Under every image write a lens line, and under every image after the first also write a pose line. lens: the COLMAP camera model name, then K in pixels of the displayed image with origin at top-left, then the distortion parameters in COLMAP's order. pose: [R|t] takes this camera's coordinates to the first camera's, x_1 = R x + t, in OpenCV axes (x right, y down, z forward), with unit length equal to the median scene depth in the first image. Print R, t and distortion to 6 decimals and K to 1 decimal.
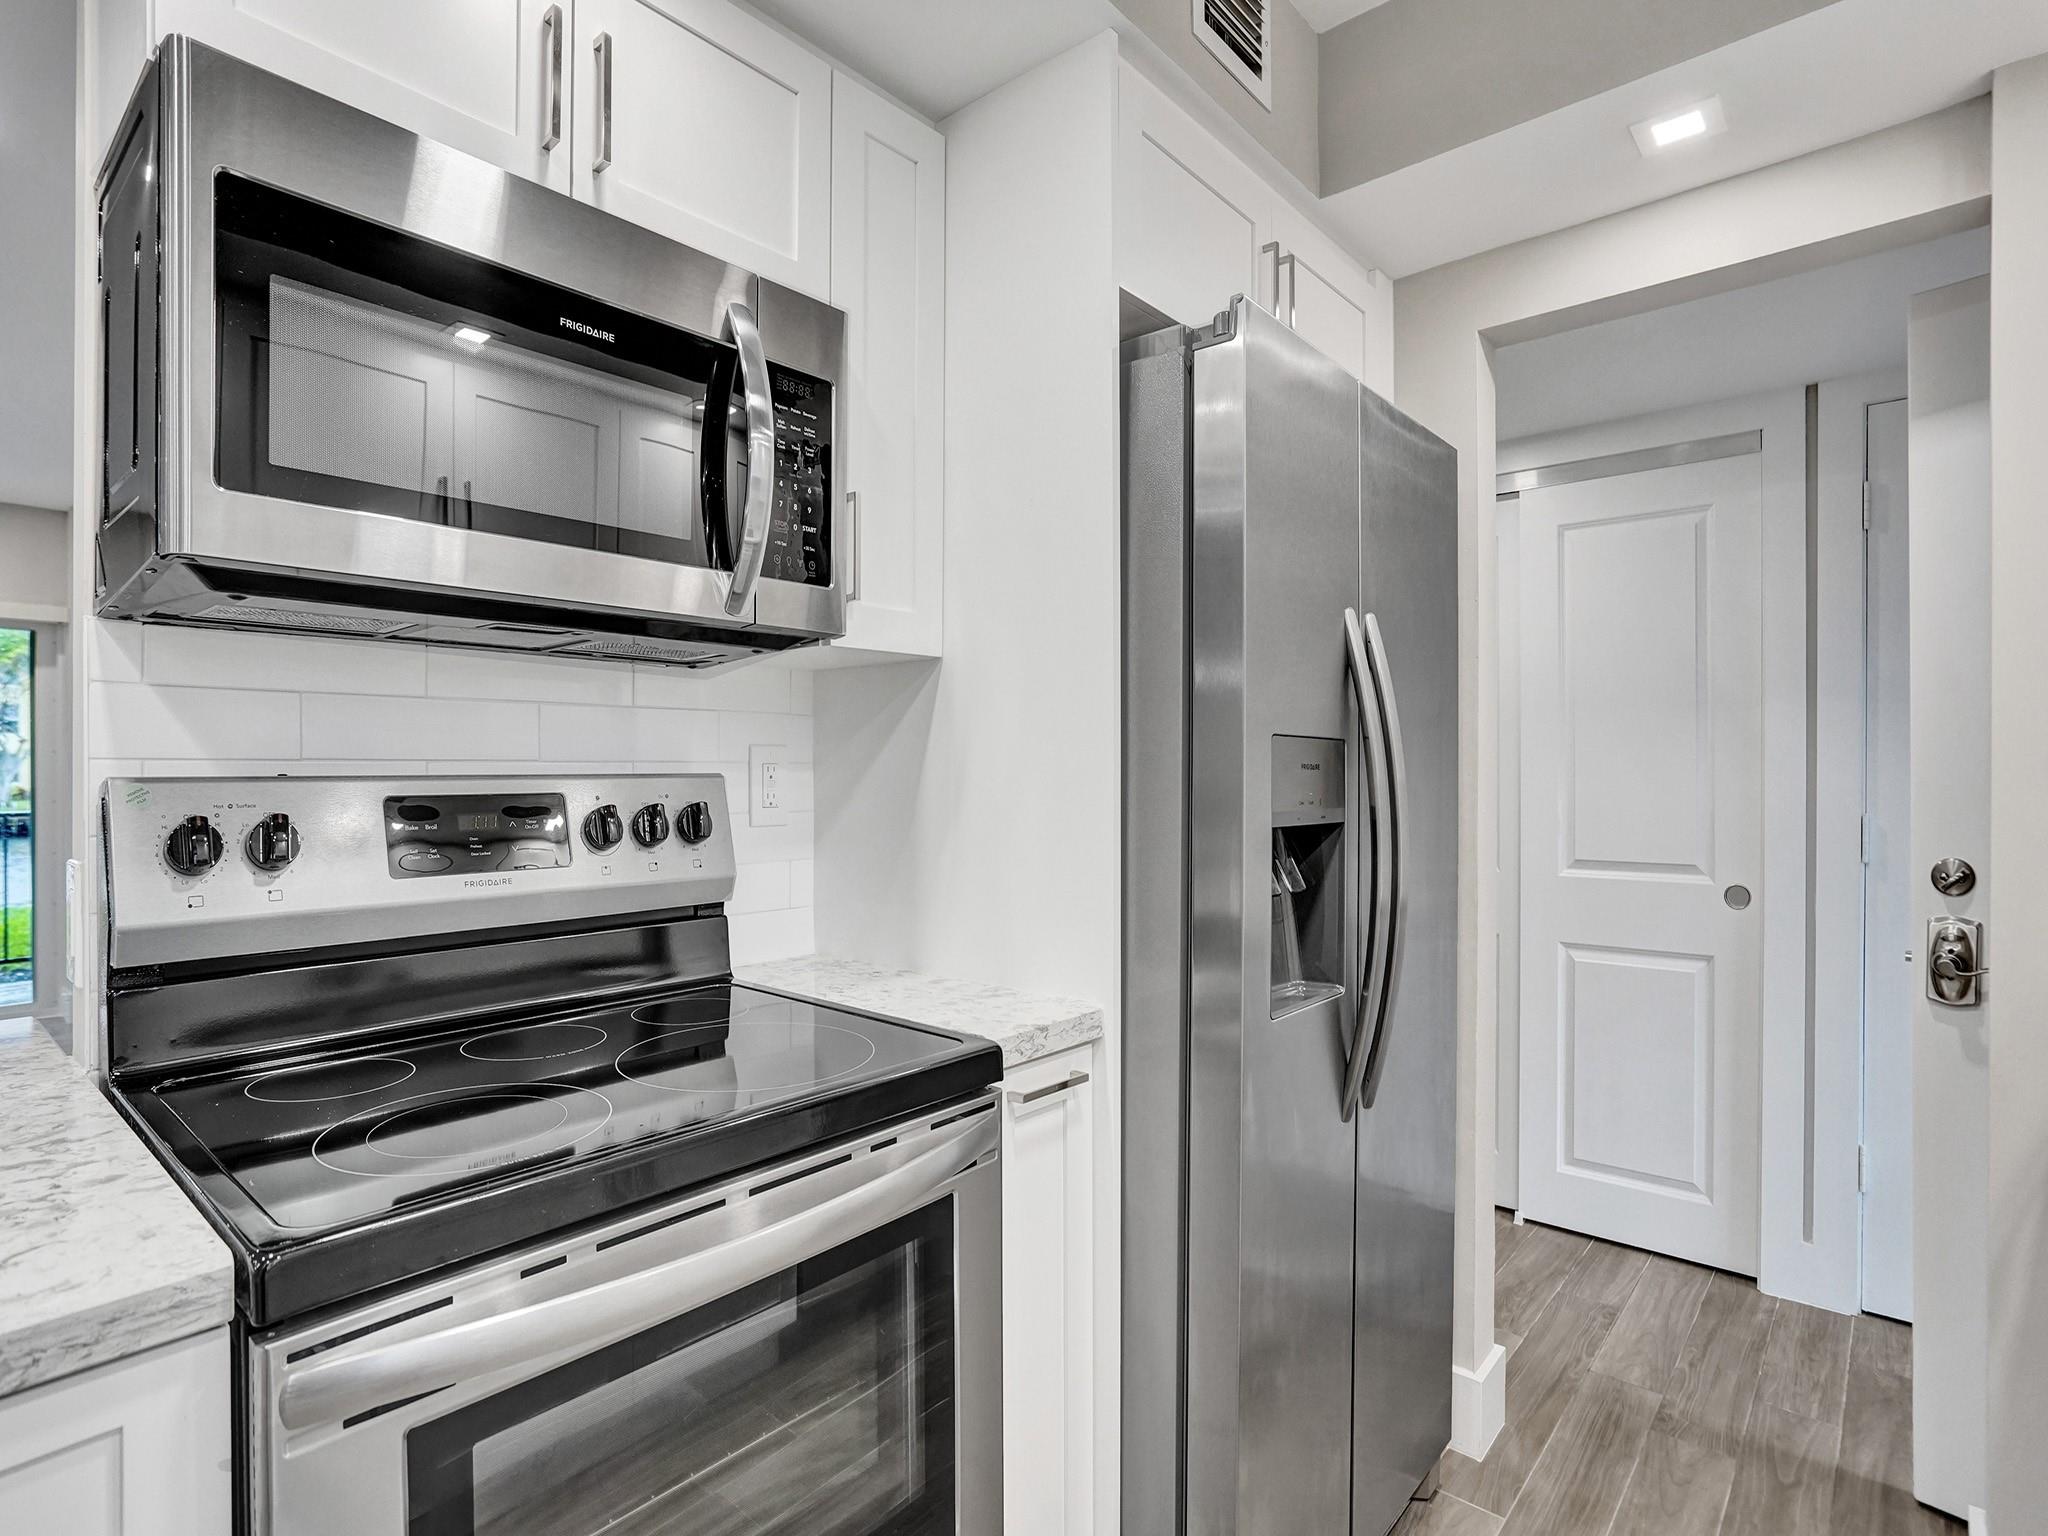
lens RADIAL K [[1034.9, 0, 1002.8], [0, 1034.9, 781.6], [0, 0, 1]] dist [-0.035743, 0.015238]
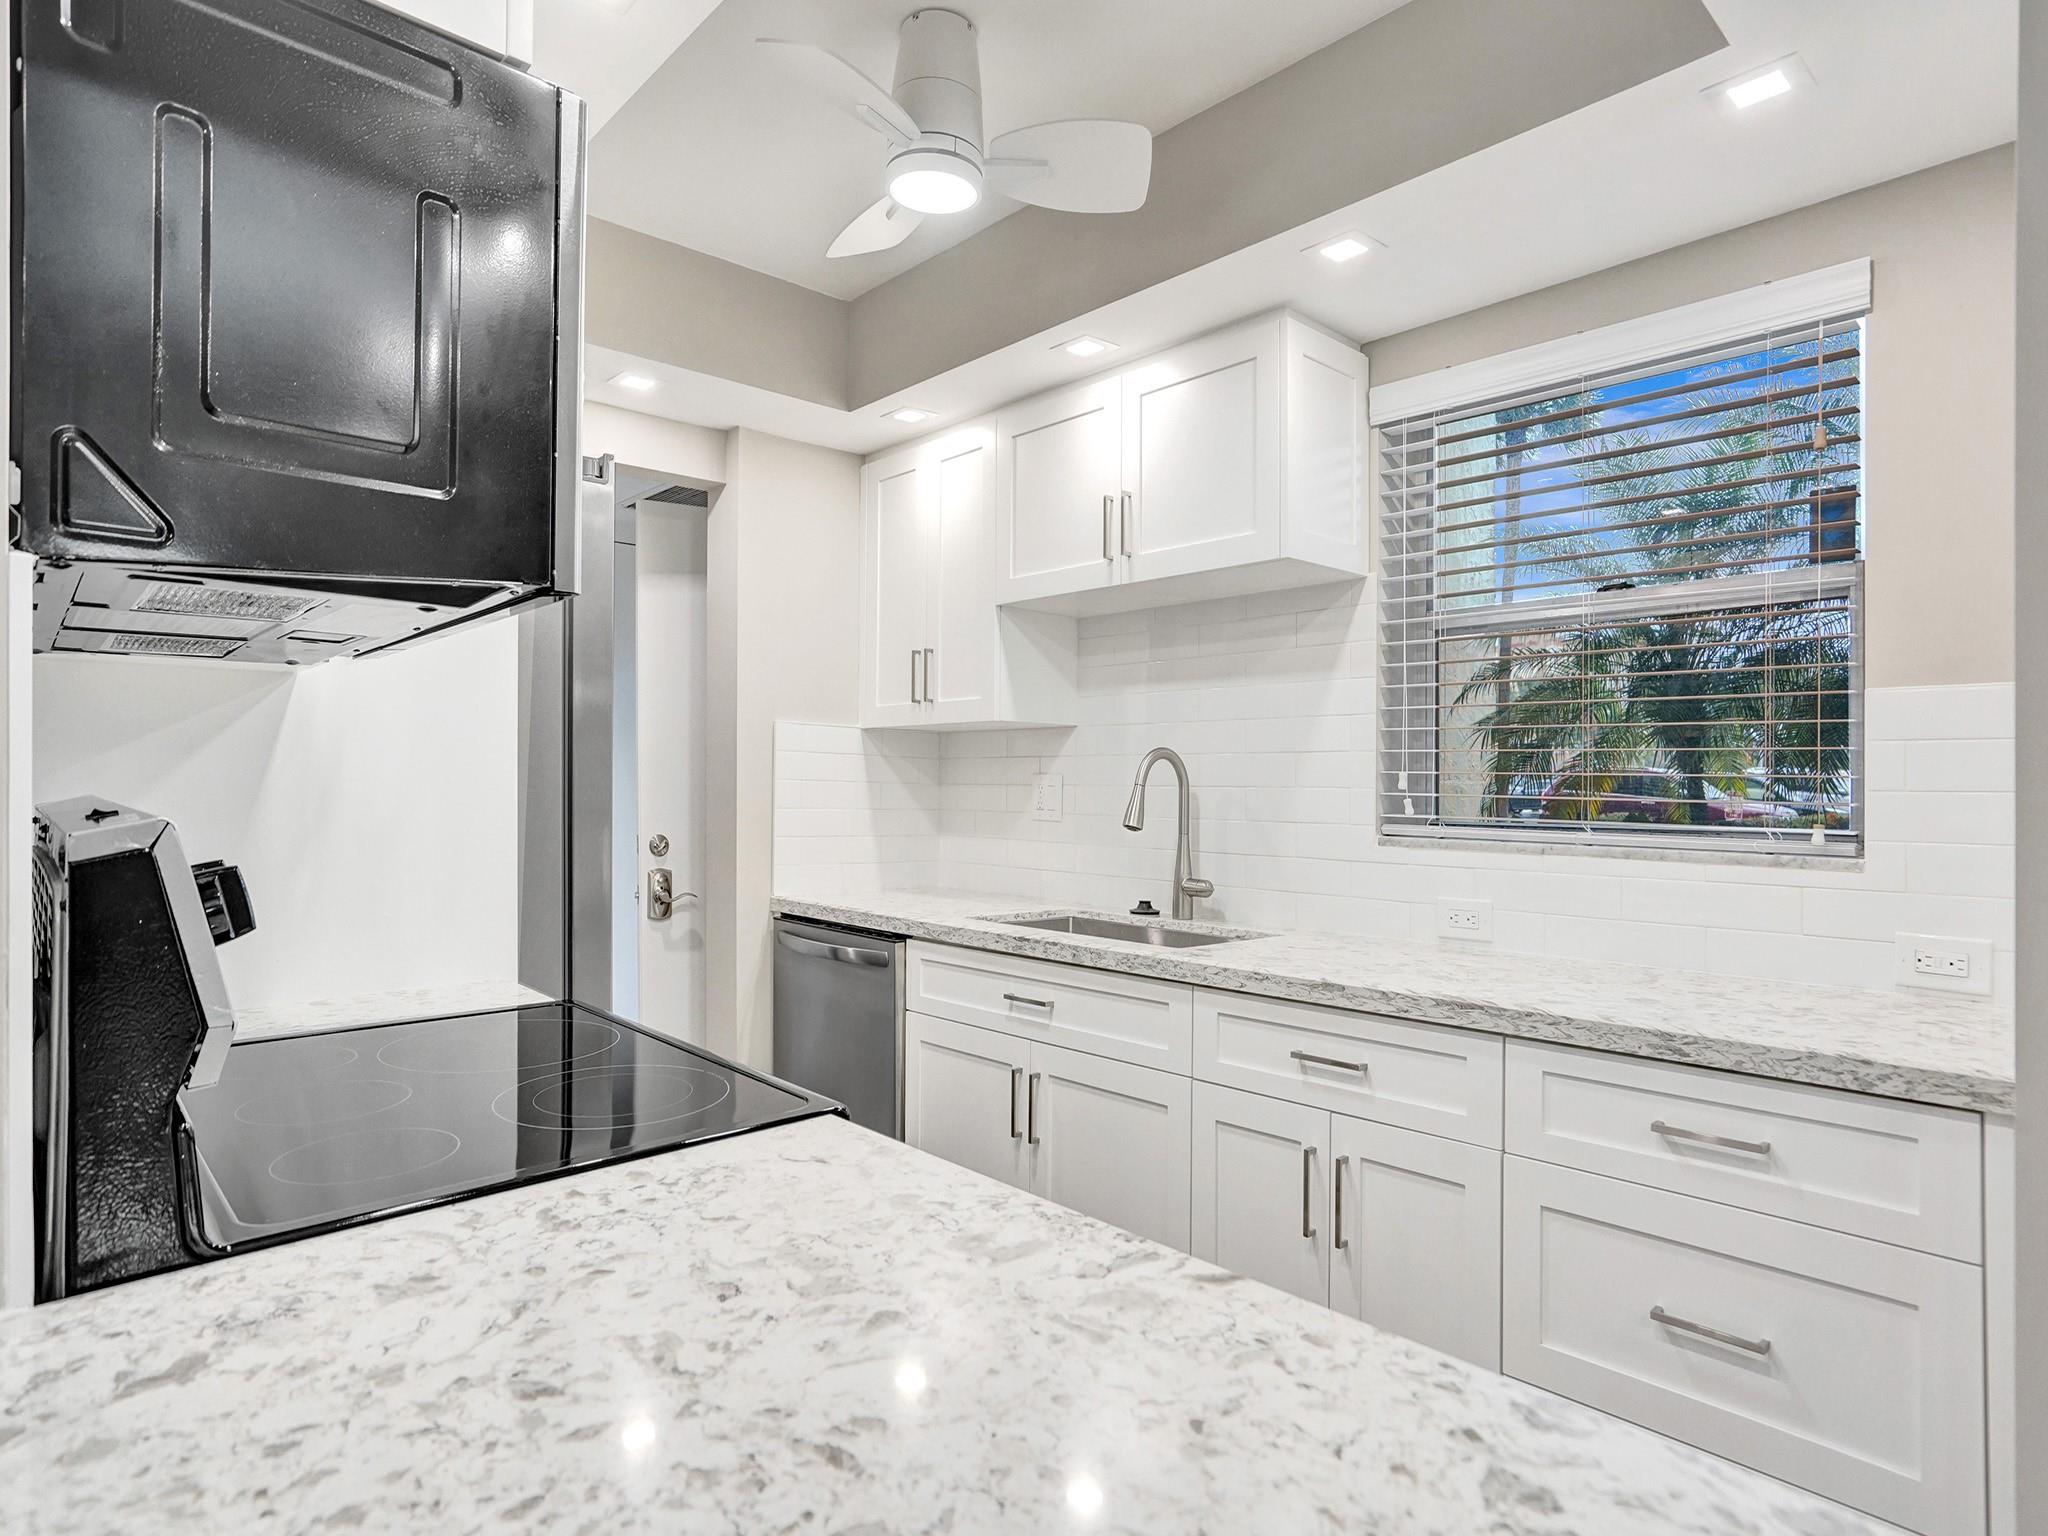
lens RADIAL K [[1142.8, 0, 1016.7], [0, 1142.8, 771.2], [0, 0, 1]] dist [-0.018317, 0.016791]
pose [[0.093987, 0.007757, 0.995543, -0.940168], [0.001030, 0.999968, -0.007889, -0.016247], [-0.995573, 0.001766, 0.093976, 0.213925]]
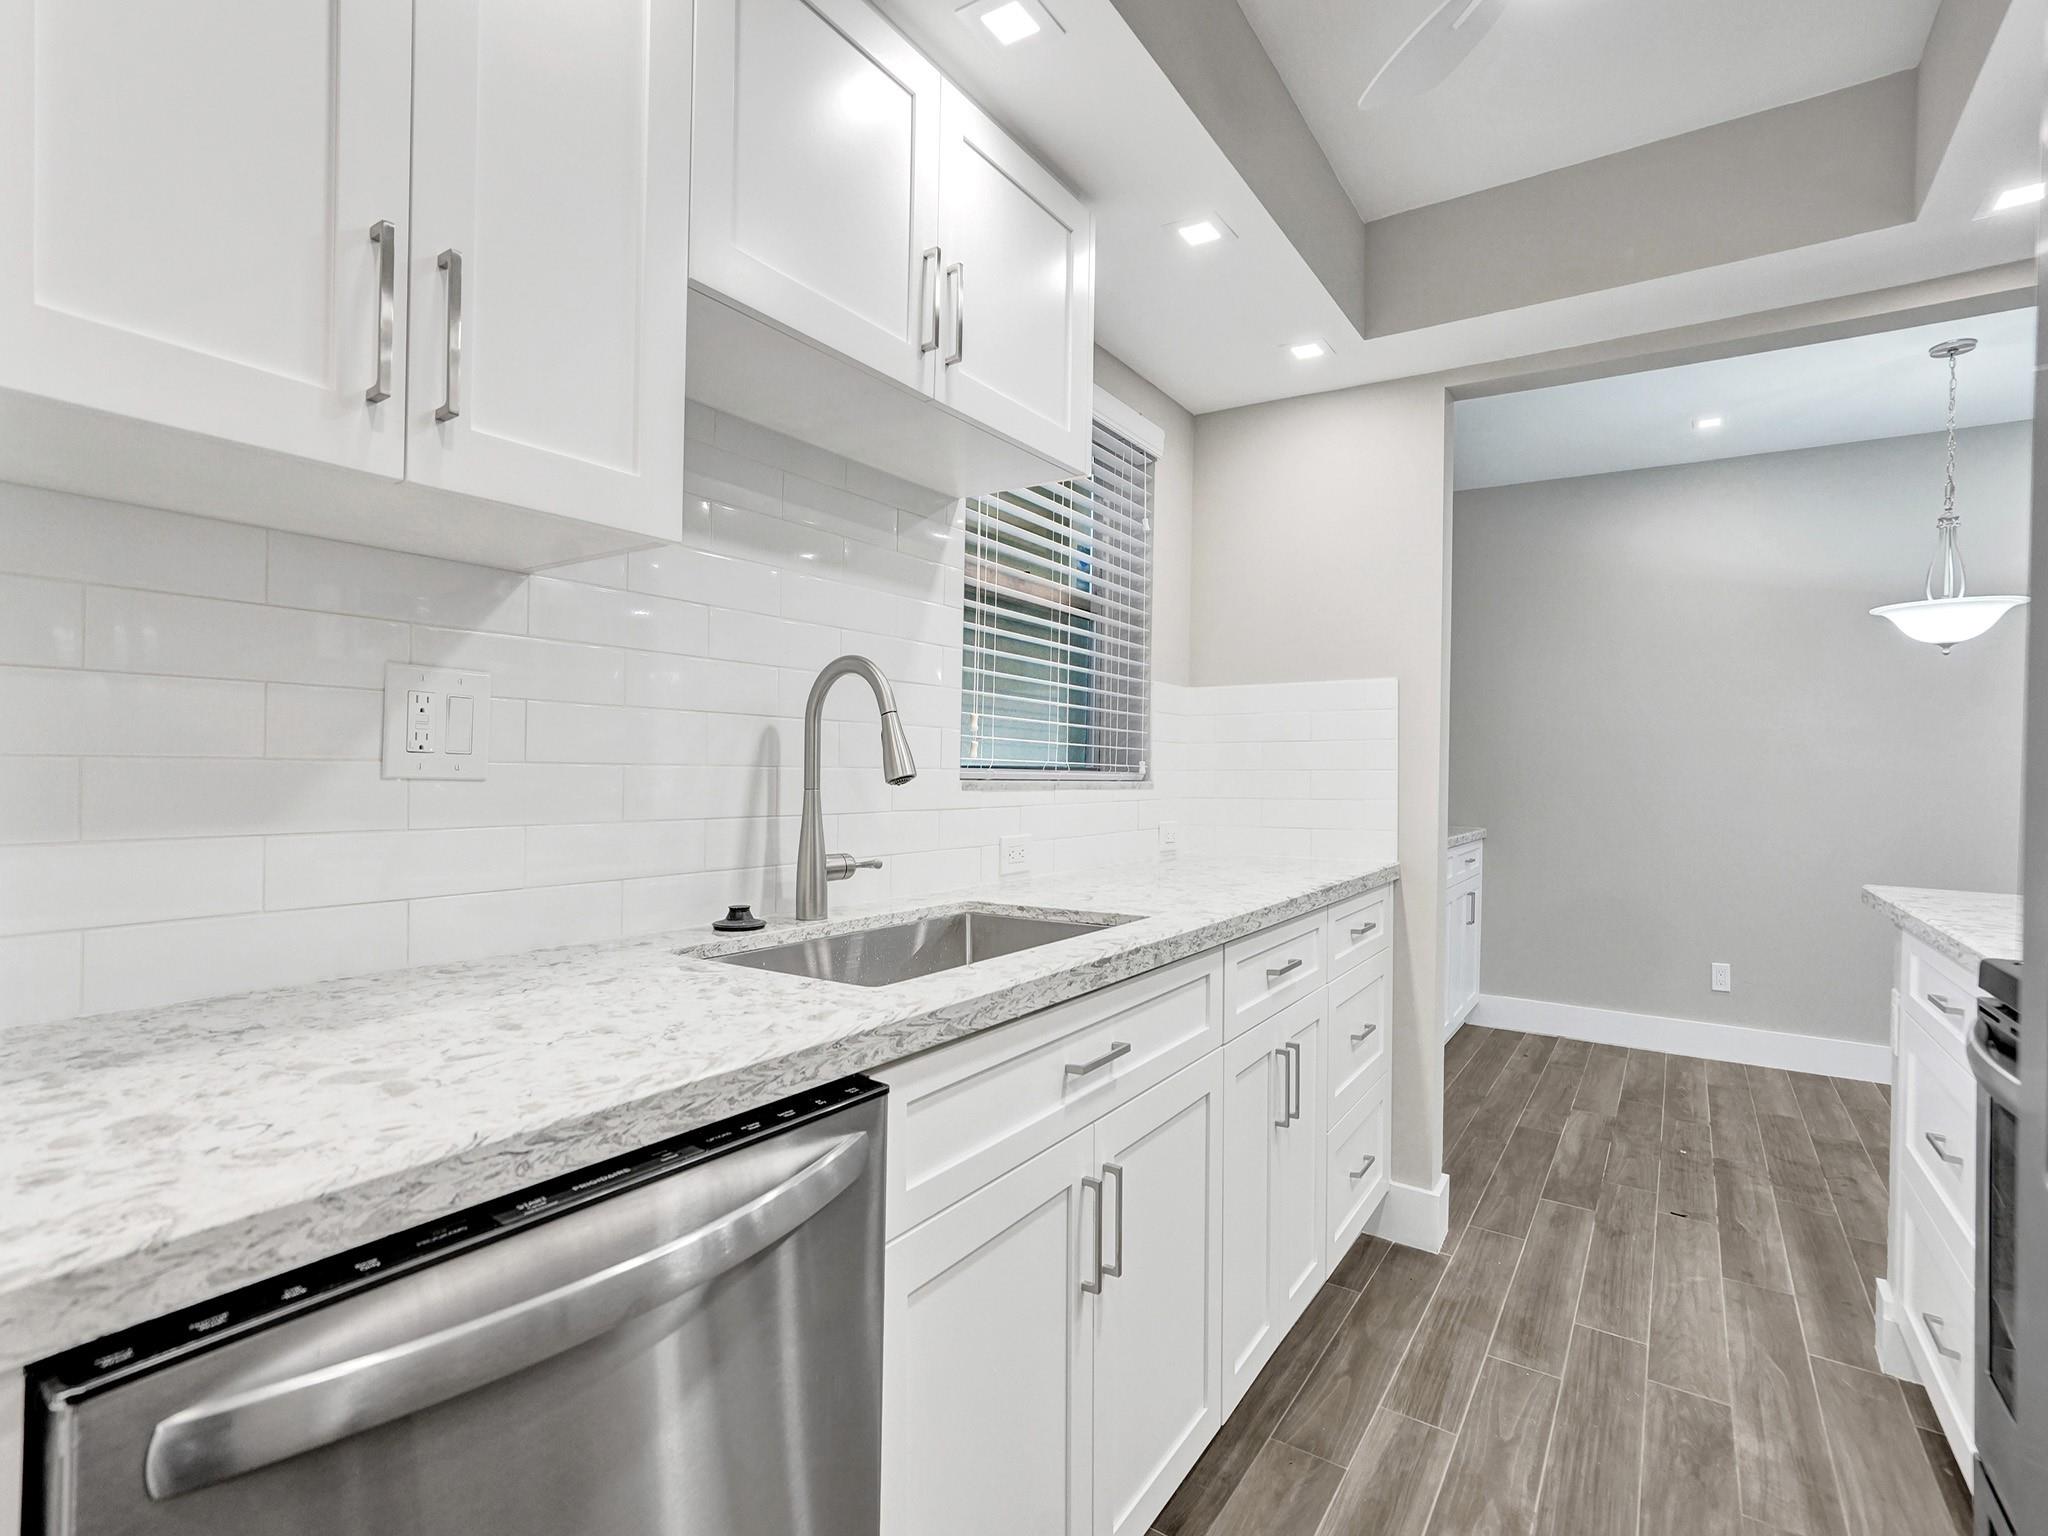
lens RADIAL K [[980.4, 0, 1023.8], [0, 980.4, 744.2], [0, 0, 1]] dist [-0.028024, 0.017323]
pose [[-0.990070, -0.025817, -0.138182, 0.617843], [-0.023536, 0.999559, -0.018113, 0.031871], [0.138589, -0.014681, -0.990241, 1.053333]]
